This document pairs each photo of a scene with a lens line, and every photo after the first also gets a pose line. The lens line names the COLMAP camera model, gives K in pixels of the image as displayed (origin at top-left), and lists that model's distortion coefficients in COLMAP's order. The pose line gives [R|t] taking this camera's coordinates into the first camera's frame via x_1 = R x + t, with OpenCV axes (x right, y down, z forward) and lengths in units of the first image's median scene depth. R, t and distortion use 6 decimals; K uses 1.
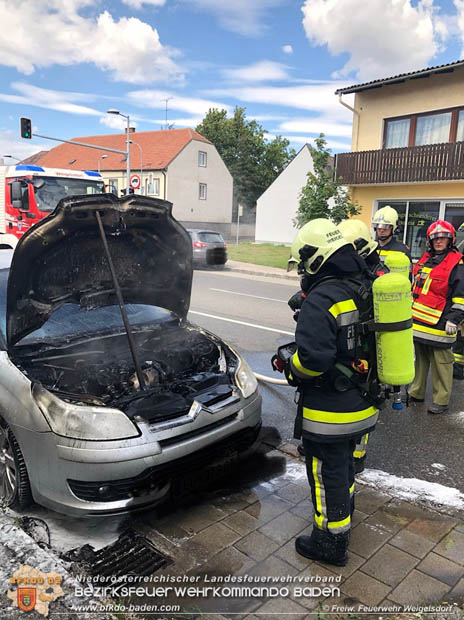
lens RADIAL K [[532.7, 0, 232.0], [0, 532.7, 310.0], [0, 0, 1]] dist [-0.052033, 0.222568]
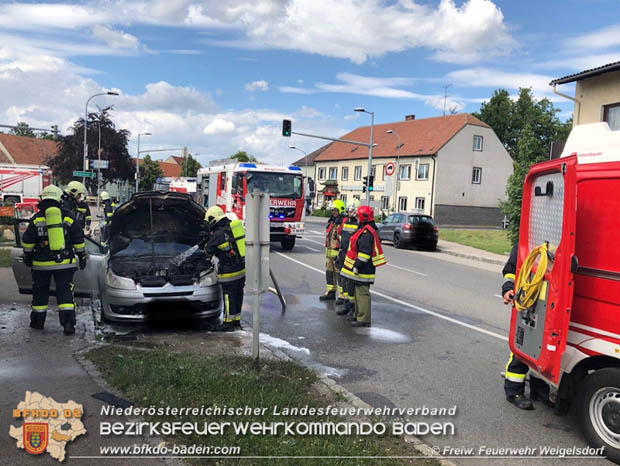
lens RADIAL K [[585.1, 0, 310.0], [0, 585.1, 233.0], [0, 0, 1]] dist [0.001755, -0.006637]
pose [[0.909224, 0.032725, -0.415018, 0.158562], [-0.081435, 0.991627, -0.100216, 0.017325], [0.408264, 0.124916, 0.904277, -0.108694]]
